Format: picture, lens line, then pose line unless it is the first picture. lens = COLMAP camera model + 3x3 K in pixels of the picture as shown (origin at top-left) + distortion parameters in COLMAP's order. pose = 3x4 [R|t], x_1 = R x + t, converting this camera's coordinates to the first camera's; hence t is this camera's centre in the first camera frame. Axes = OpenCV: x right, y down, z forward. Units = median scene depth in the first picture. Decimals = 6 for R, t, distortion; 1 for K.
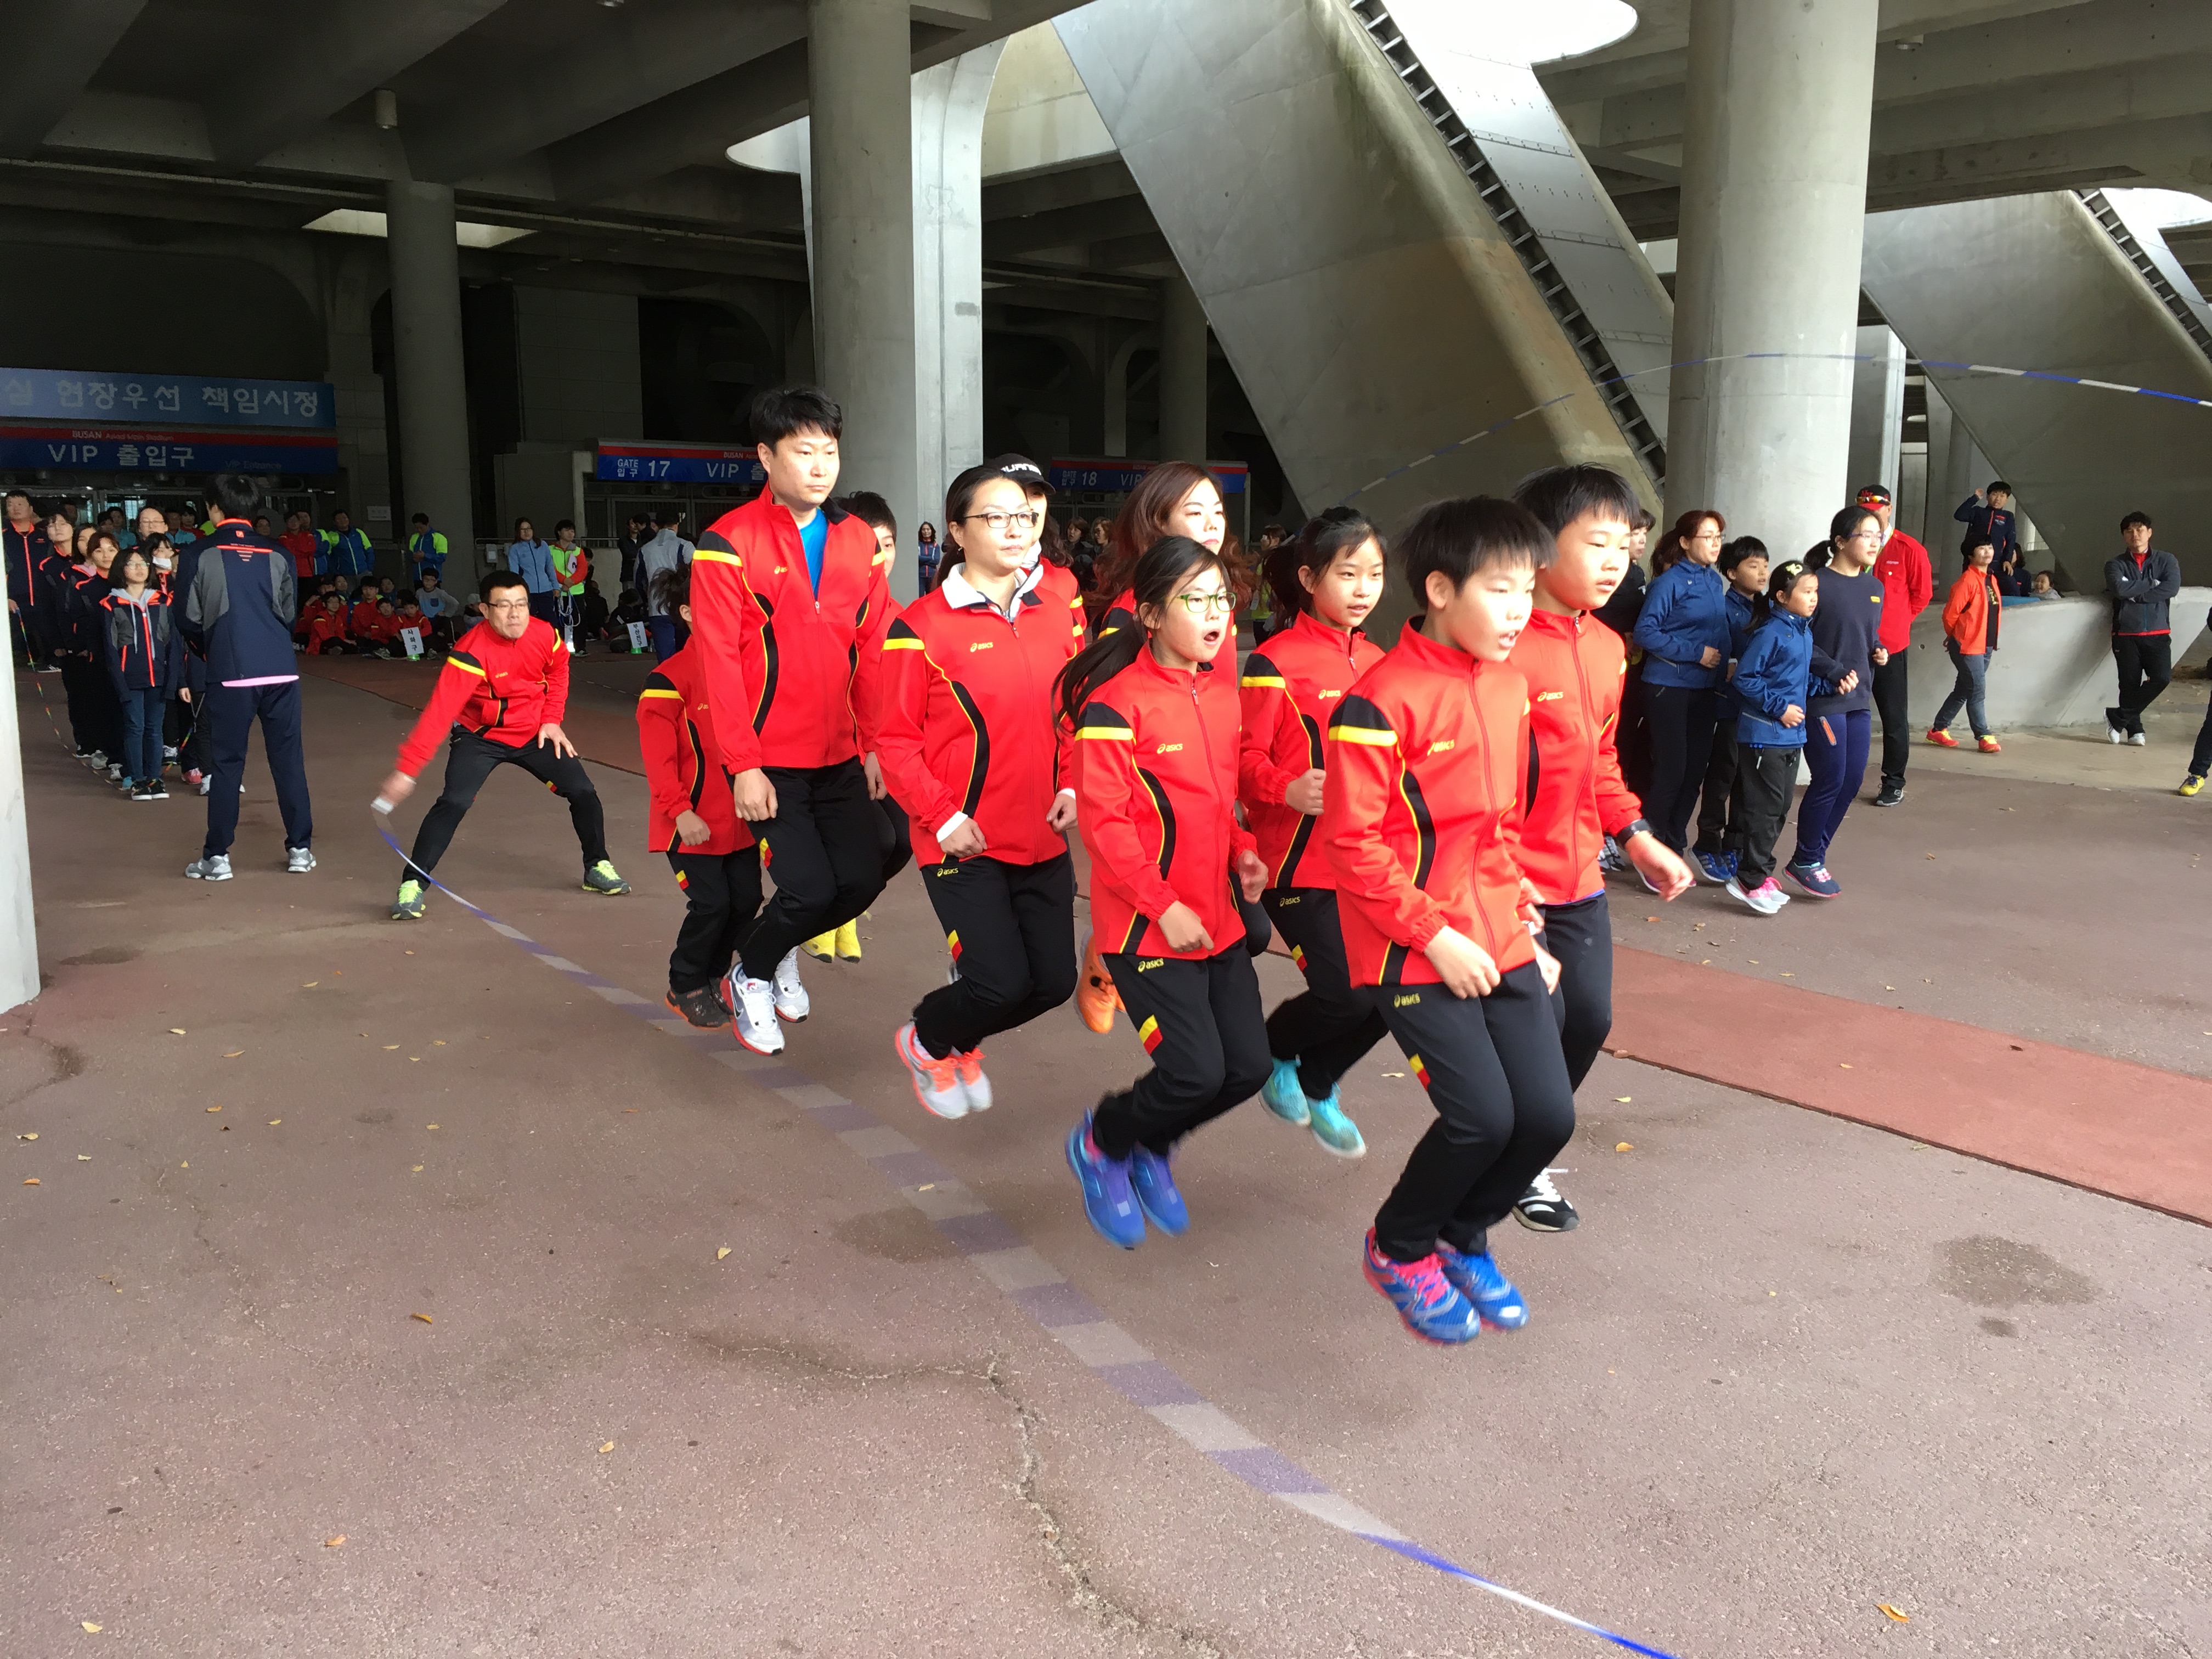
lens RADIAL K [[1924.0, 0, 1106.0], [0, 1924.0, 829.5], [0, 0, 1]] dist [0.094427, -0.118556]
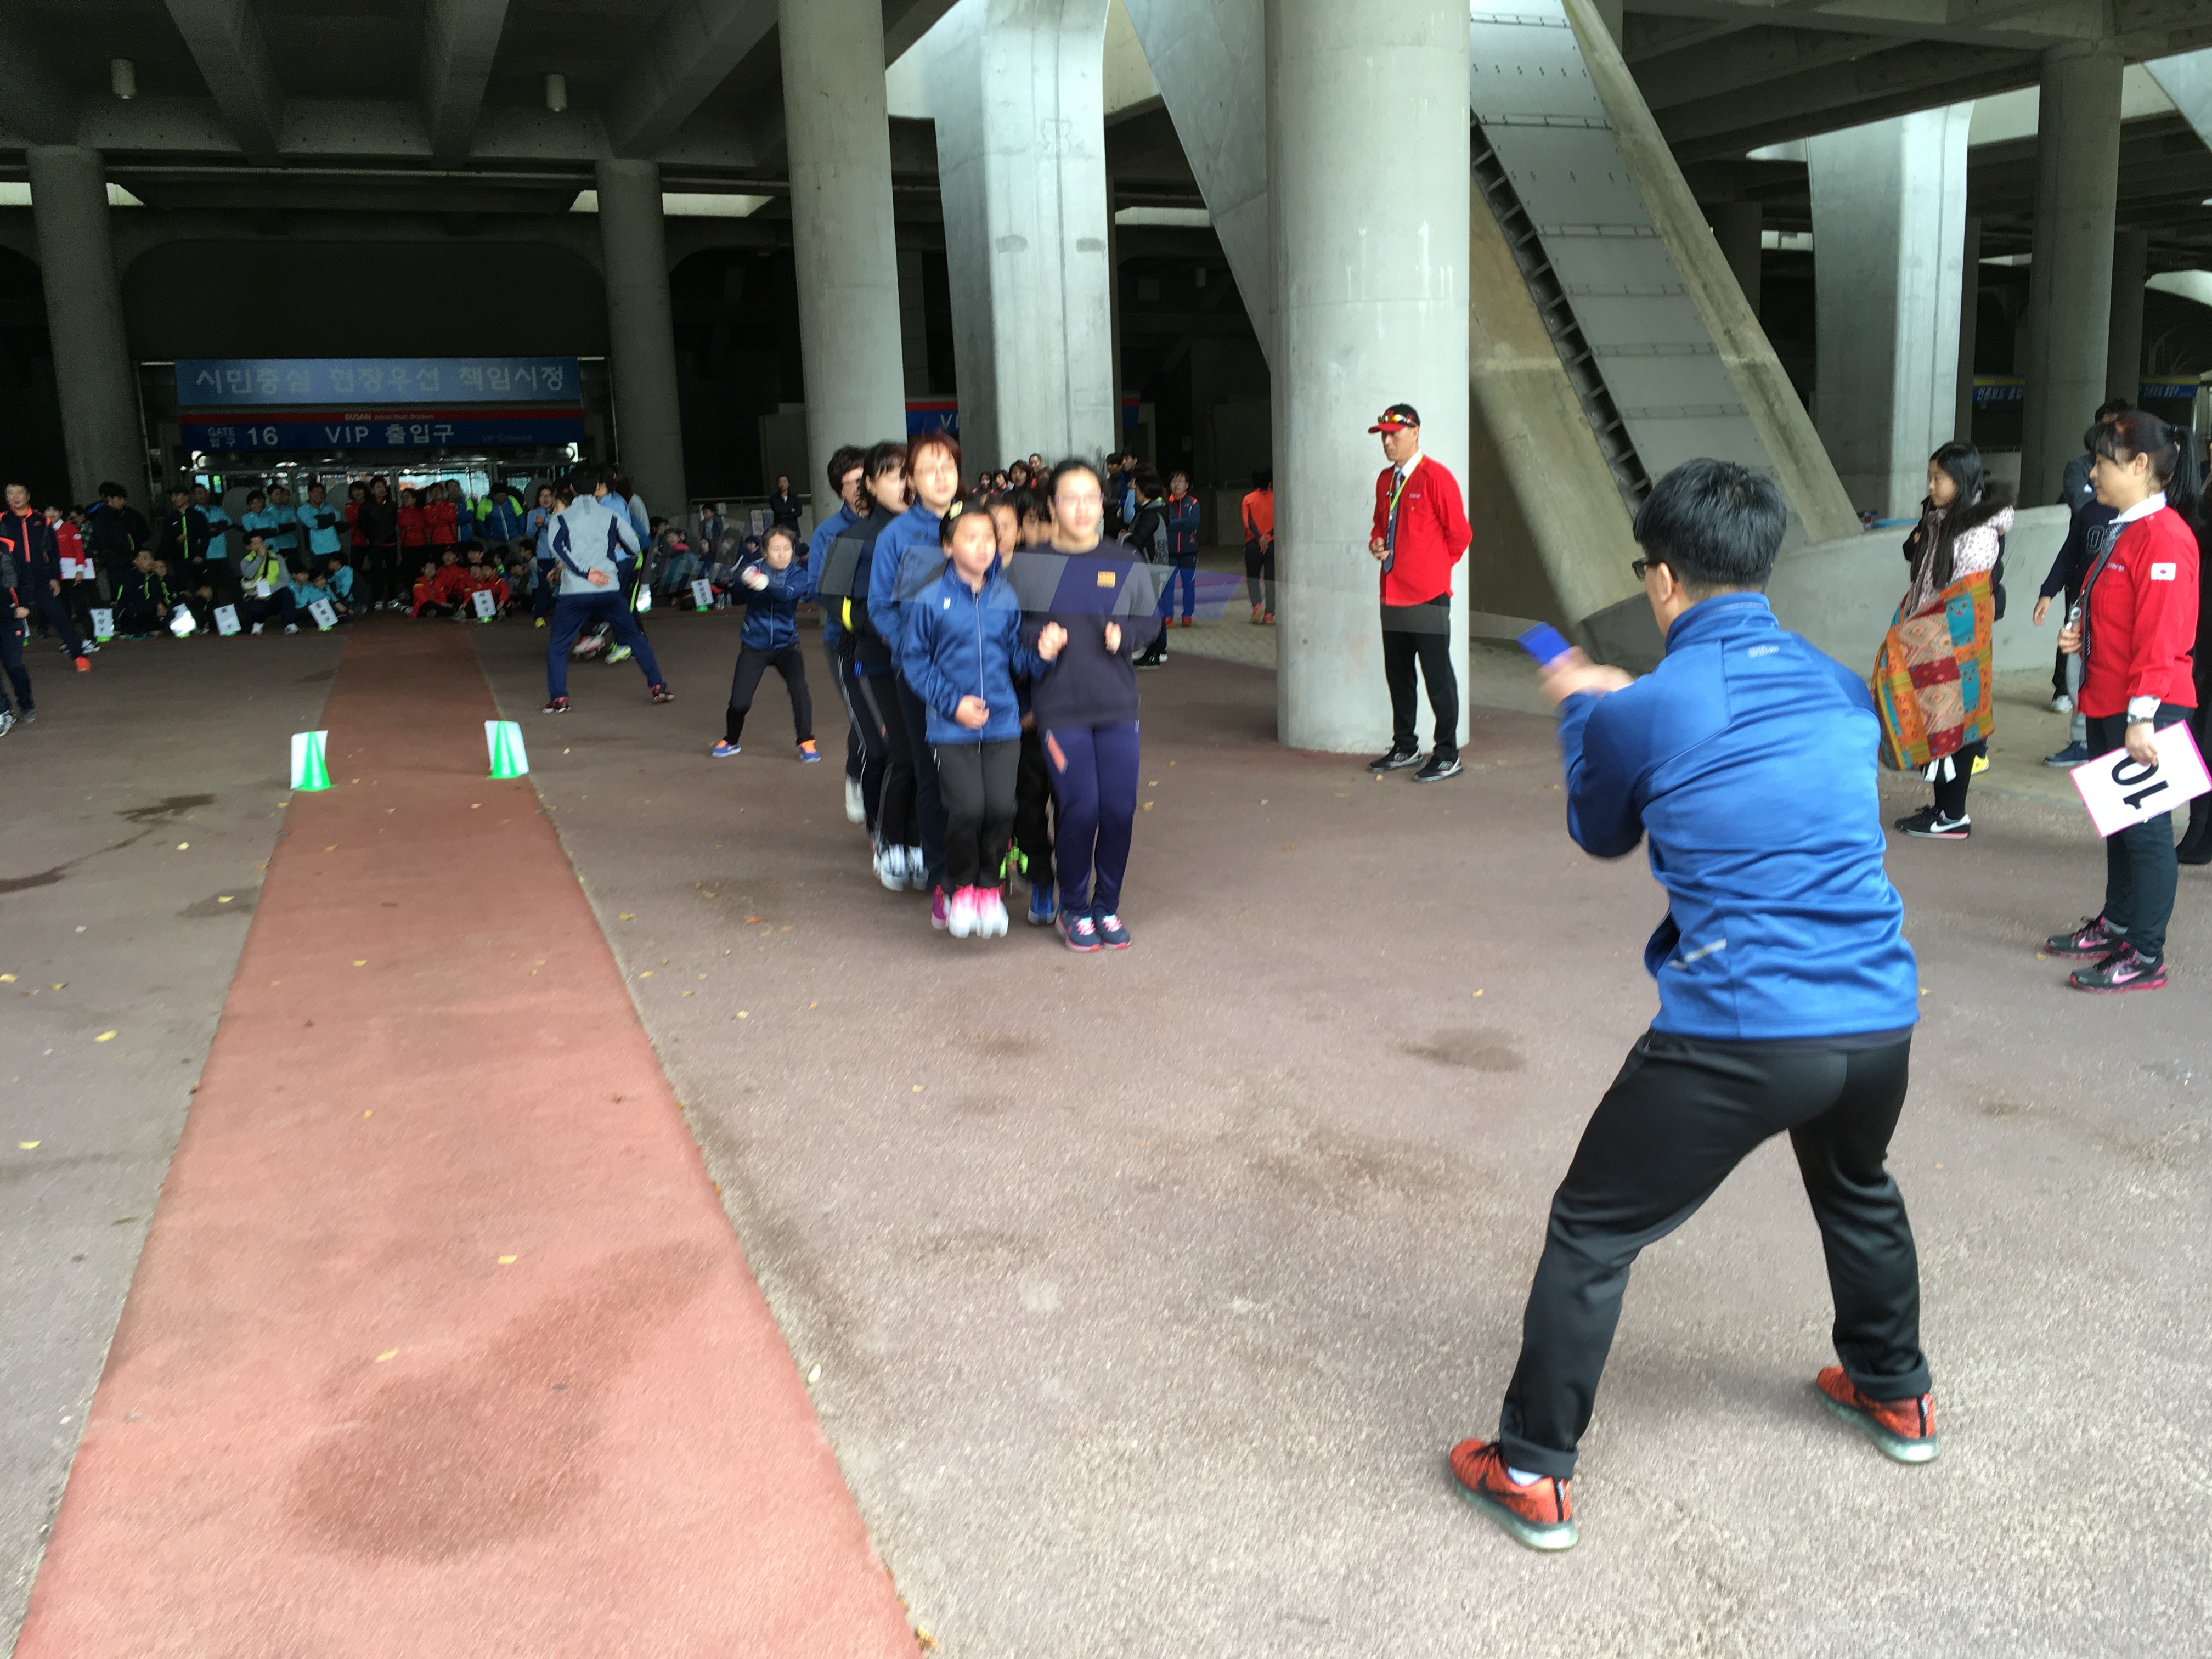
lens RADIAL K [[1924.0, 0, 1106.0], [0, 1924.0, 829.5], [0, 0, 1]] dist [0.094427, -0.118556]
pose [[0.962908, 0.011186, -0.269597, 0.203894], [-0.002562, 0.999474, 0.032319, -0.007248], [0.269817, -0.030429, 0.962431, 0.058570]]
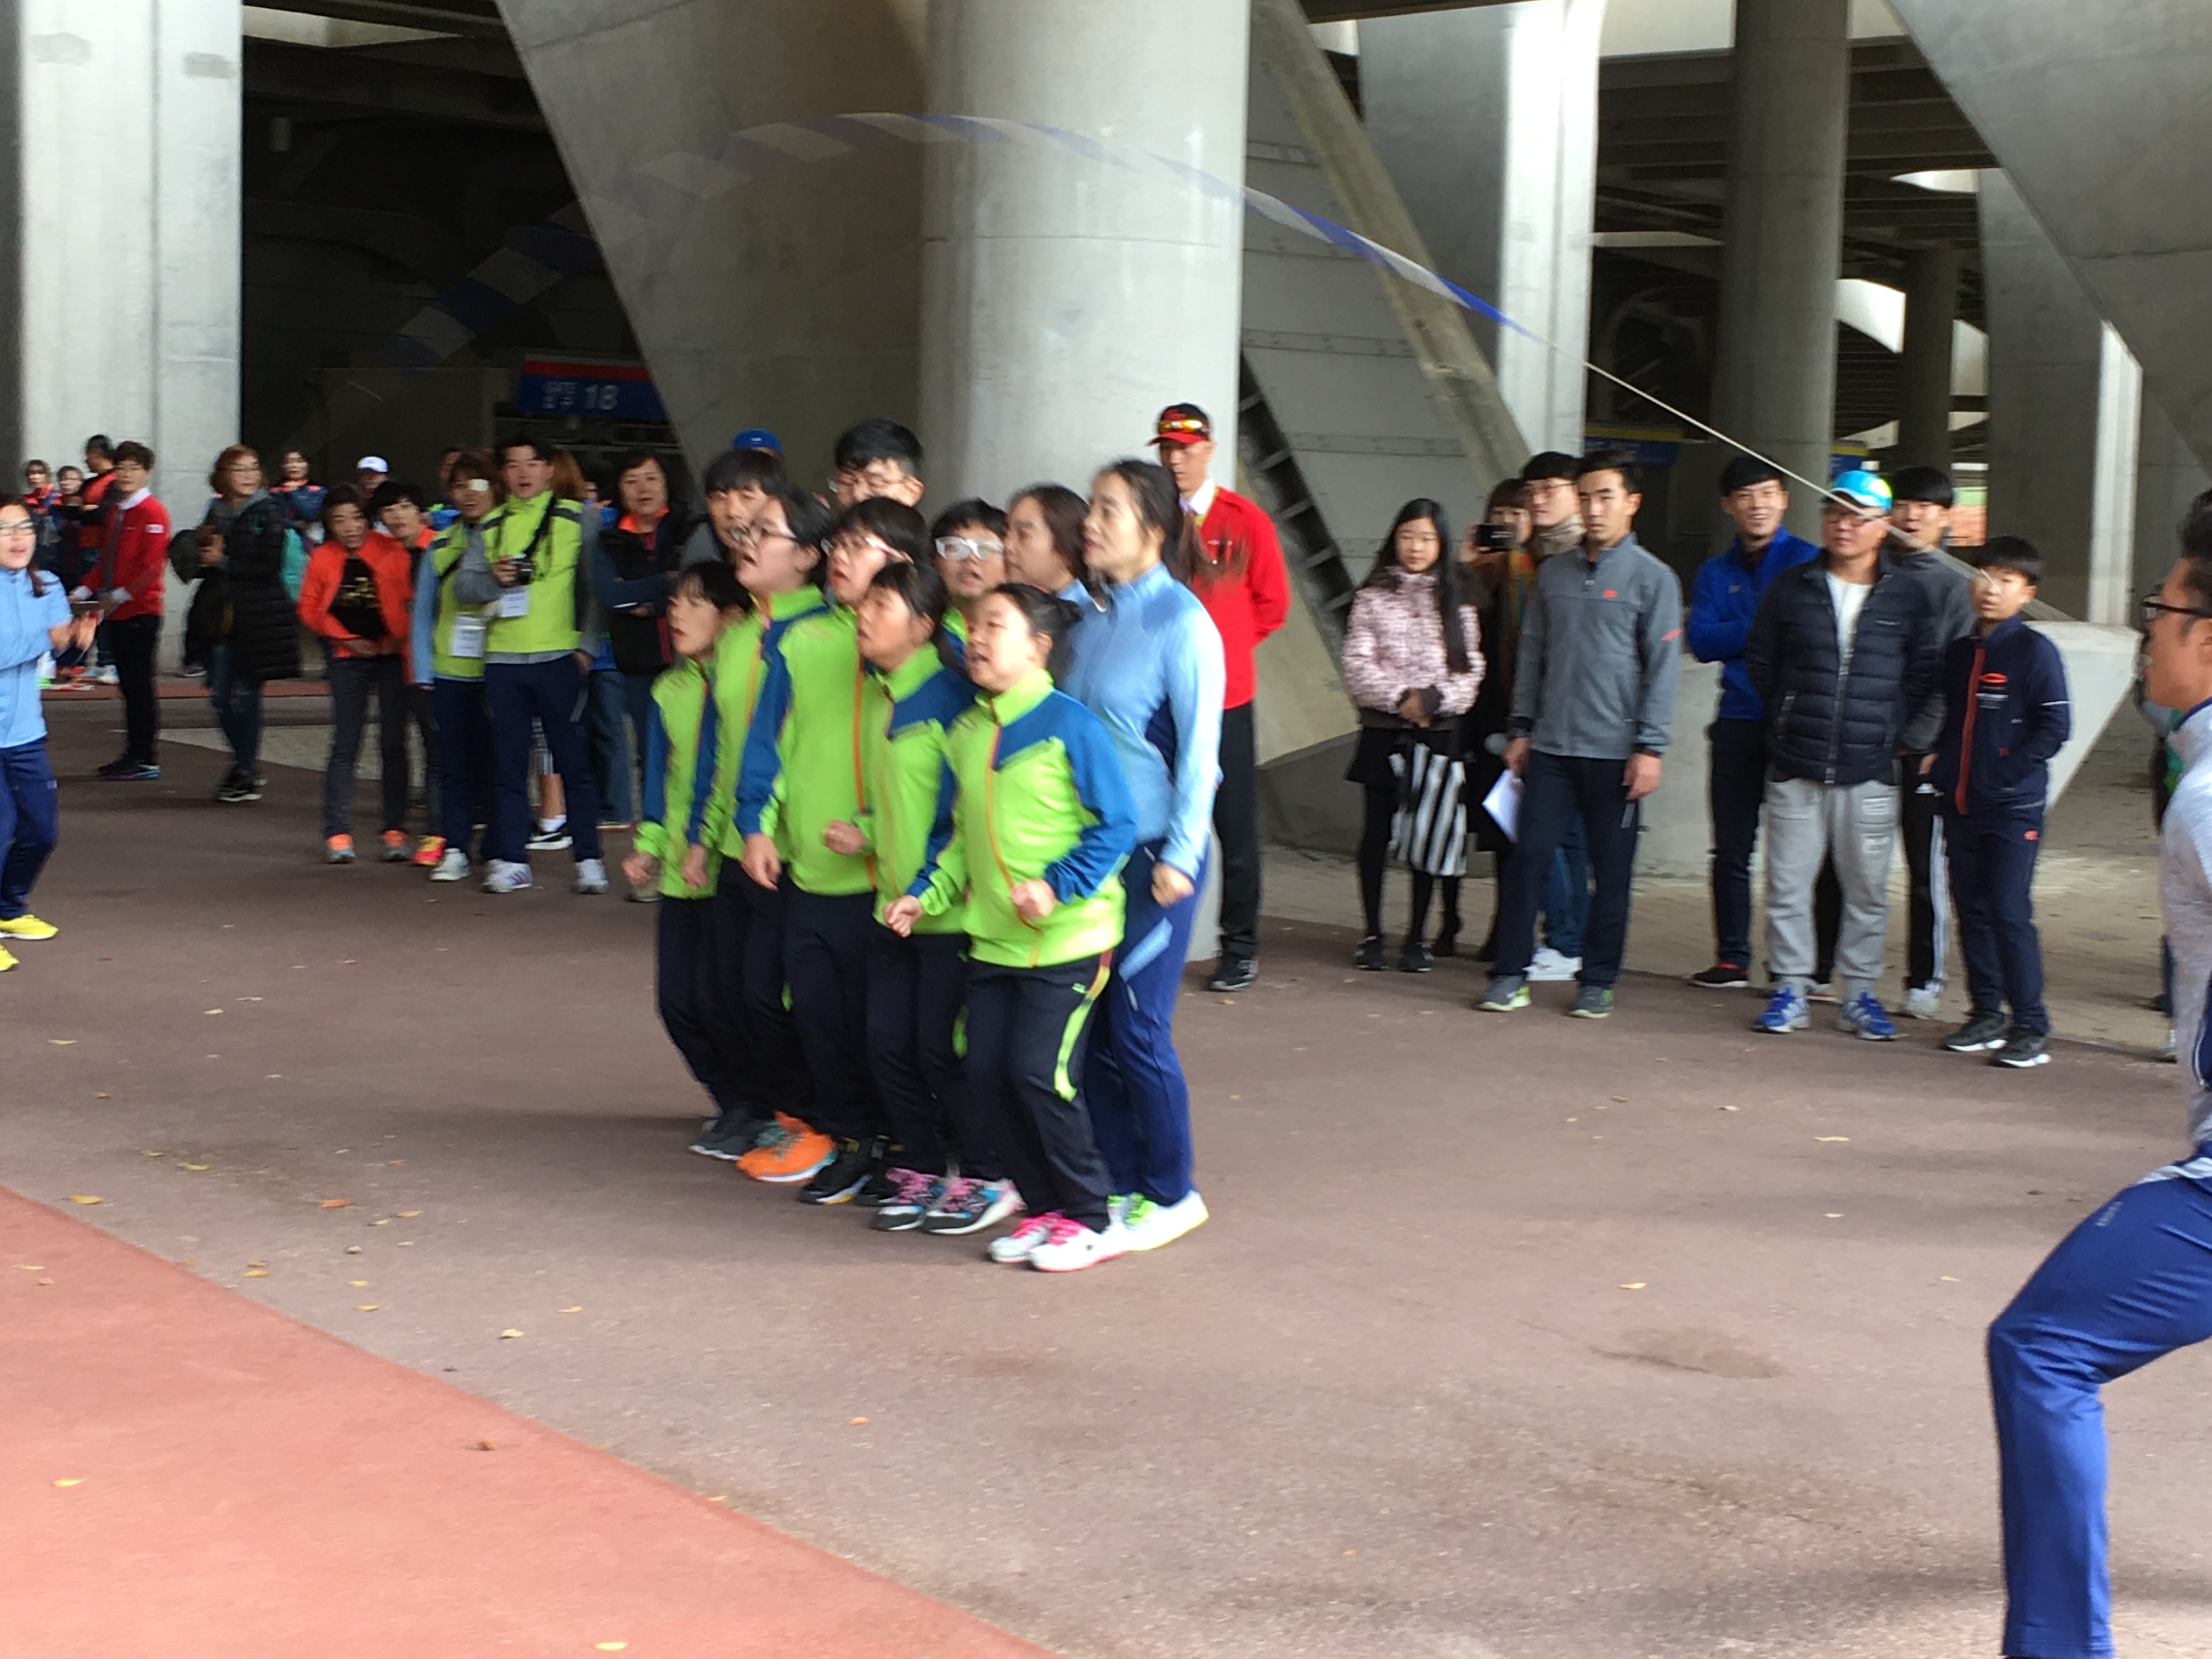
lens RADIAL K [[3612.3, 0, 1106.0], [0, 3612.3, 829.5], [0, 0, 1]] dist [0.066866, 0.034730]
pose [[0.998674, 0.018476, 0.048050, 0.132319], [-0.015270, 0.997687, -0.066245, 0.002560], [-0.049163, 0.065423, 0.996646, 0.006575]]
